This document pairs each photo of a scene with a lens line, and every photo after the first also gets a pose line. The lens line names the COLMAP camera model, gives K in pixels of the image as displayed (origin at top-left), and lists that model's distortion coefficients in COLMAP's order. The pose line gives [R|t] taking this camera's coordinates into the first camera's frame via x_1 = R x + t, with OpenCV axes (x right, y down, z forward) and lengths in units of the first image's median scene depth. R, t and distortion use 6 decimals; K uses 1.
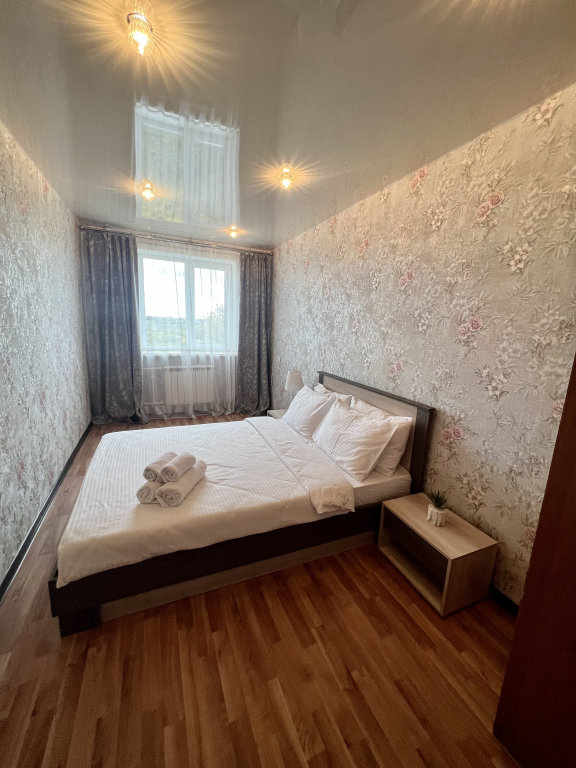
lens RADIAL K [[307.8, 0, 289.8], [0, 307.8, 380.7], [0, 0, 1]] dist [-0.001202, 0.000396]
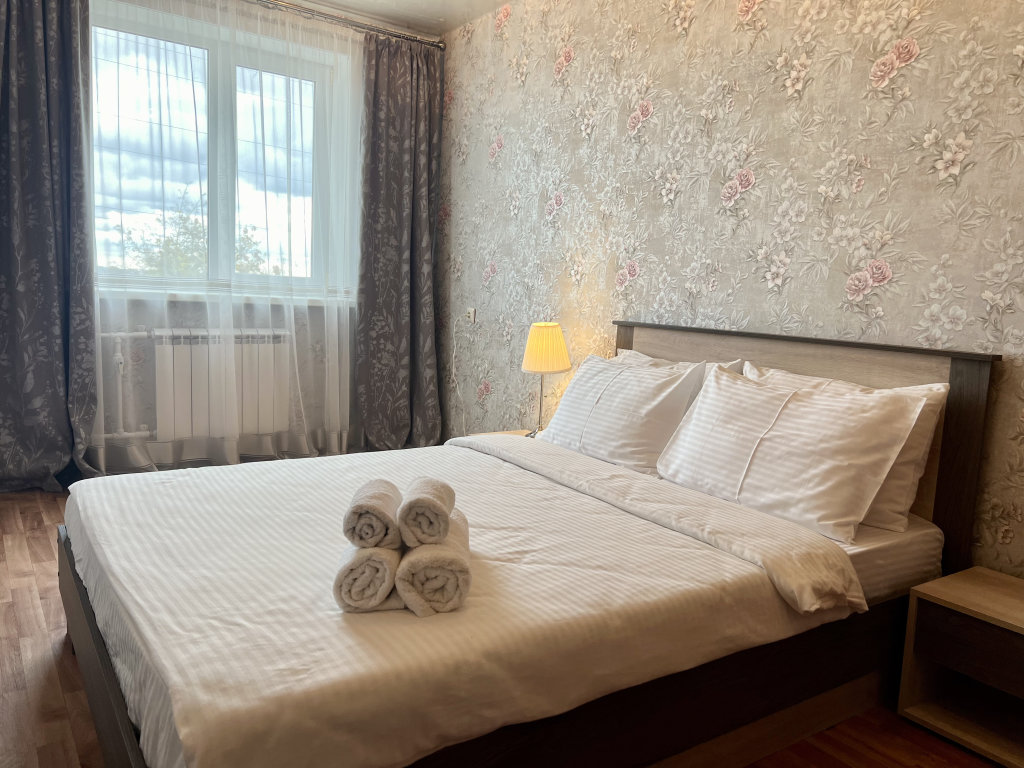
lens RADIAL K [[766.0, 0, 512.5], [0, 766.0, 385.8], [0, 0, 1]] dist [0.037501, -0.029271]
pose [[0.980505, -0.019030, 0.195569, -0.215612], [0.029663, 0.998228, -0.051584, 0.093000], [-0.194240, 0.056380, 0.979332, 0.059535]]
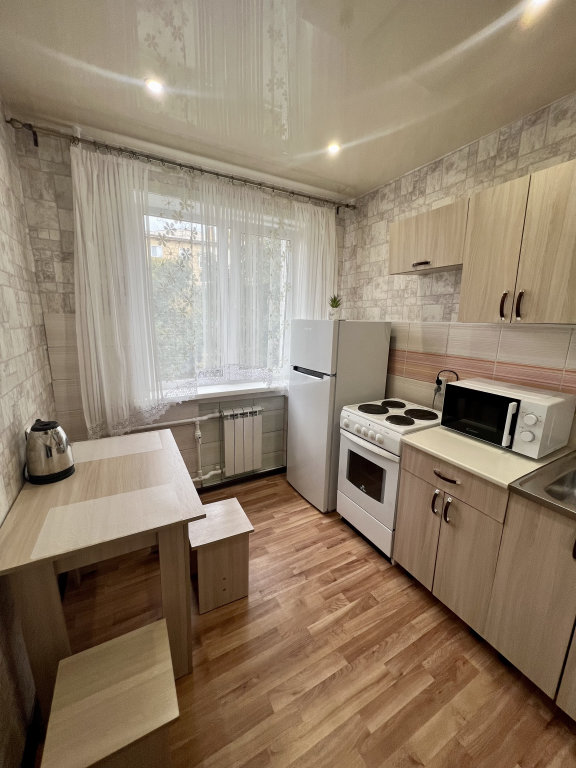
lens RADIAL K [[307.8, 0, 289.8], [0, 307.8, 382.6], [0, 0, 1]] dist [-0.001202, 0.000396]
pose [[-0.102384, -0.245205, 0.964050, -1.080811], [0.156302, 0.953139, 0.259030, -0.263929], [-0.982389, 0.177203, -0.059260, 1.131372]]
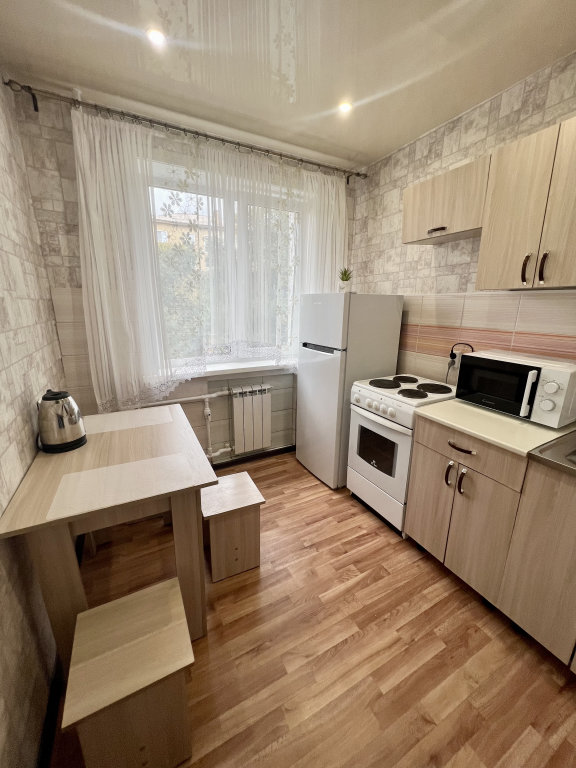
lens RADIAL K [[307.8, 0, 289.9], [0, 307.8, 382.7], [0, 0, 1]] dist [-0.001202, 0.000396]
pose [[-0.081633, -0.286744, 0.954523, -1.071792], [0.167865, 0.940082, 0.296762, -0.193841], [-0.982424, 0.184457, -0.028607, 1.157132]]
